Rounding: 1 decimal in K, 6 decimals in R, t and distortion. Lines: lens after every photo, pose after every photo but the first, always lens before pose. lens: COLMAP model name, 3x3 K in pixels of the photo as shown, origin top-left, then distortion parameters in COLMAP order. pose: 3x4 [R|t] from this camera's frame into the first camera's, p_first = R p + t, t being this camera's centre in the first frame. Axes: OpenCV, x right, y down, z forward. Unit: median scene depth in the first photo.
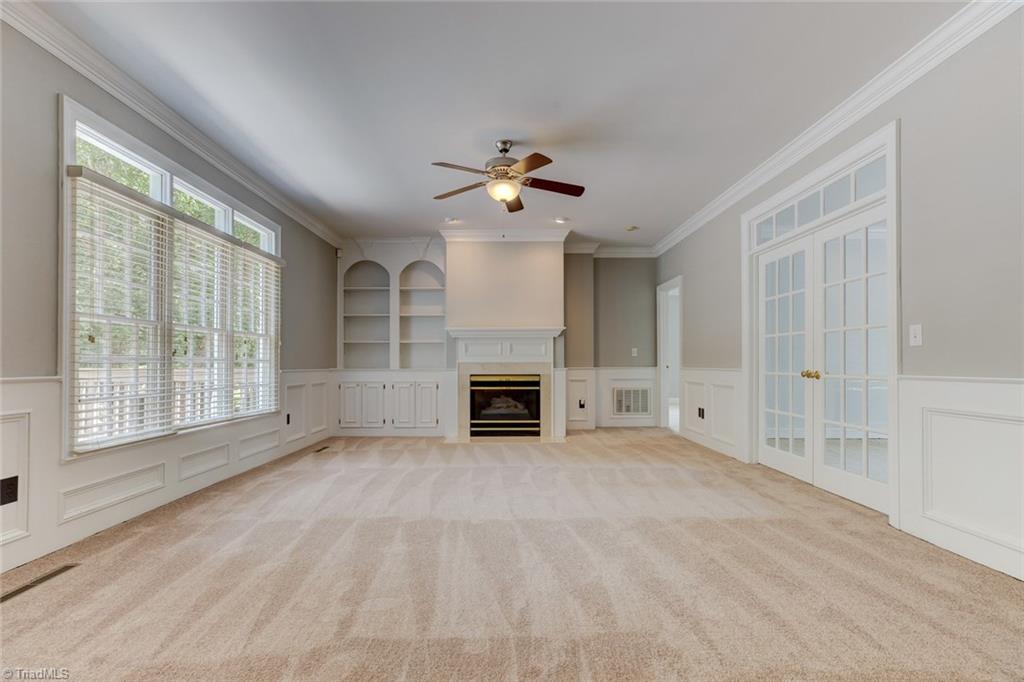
lens RADIAL K [[466.3, 0, 510.4], [0, 466.3, 347.2], [0, 0, 1]] dist [-0.008573, 0.002049]
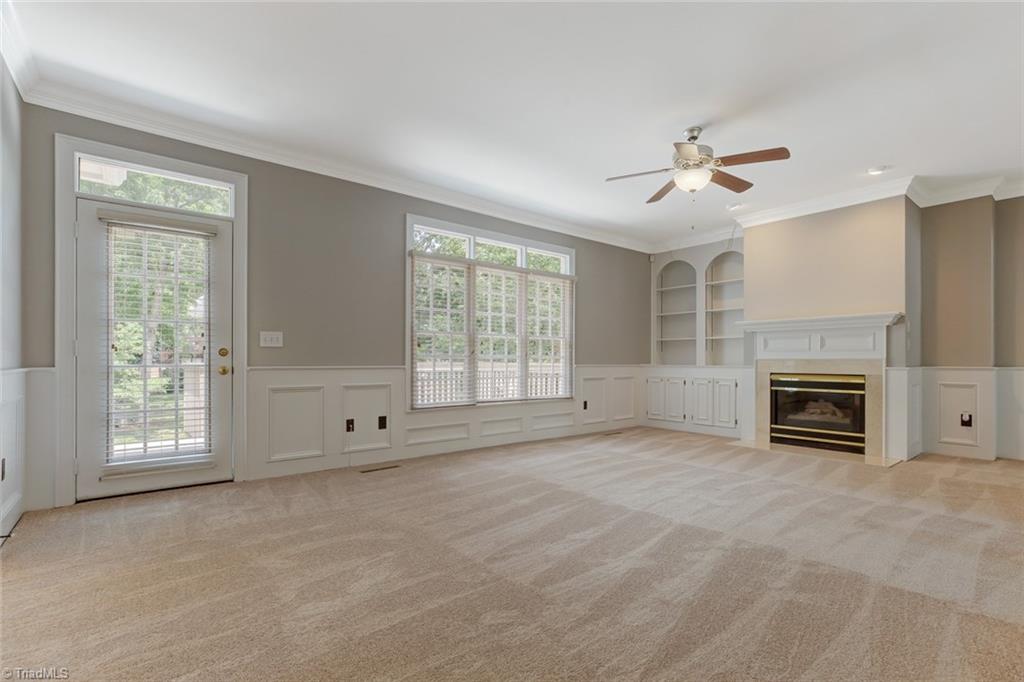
lens RADIAL K [[466.3, 0, 507.9], [0, 466.3, 344.9], [0, 0, 1]] dist [-0.008573, 0.002049]
pose [[0.630639, -0.021570, -0.775777, 0.289834], [0.023374, 0.999688, -0.008796, 0.001747], [0.775724, -0.012586, 0.630946, 0.056809]]
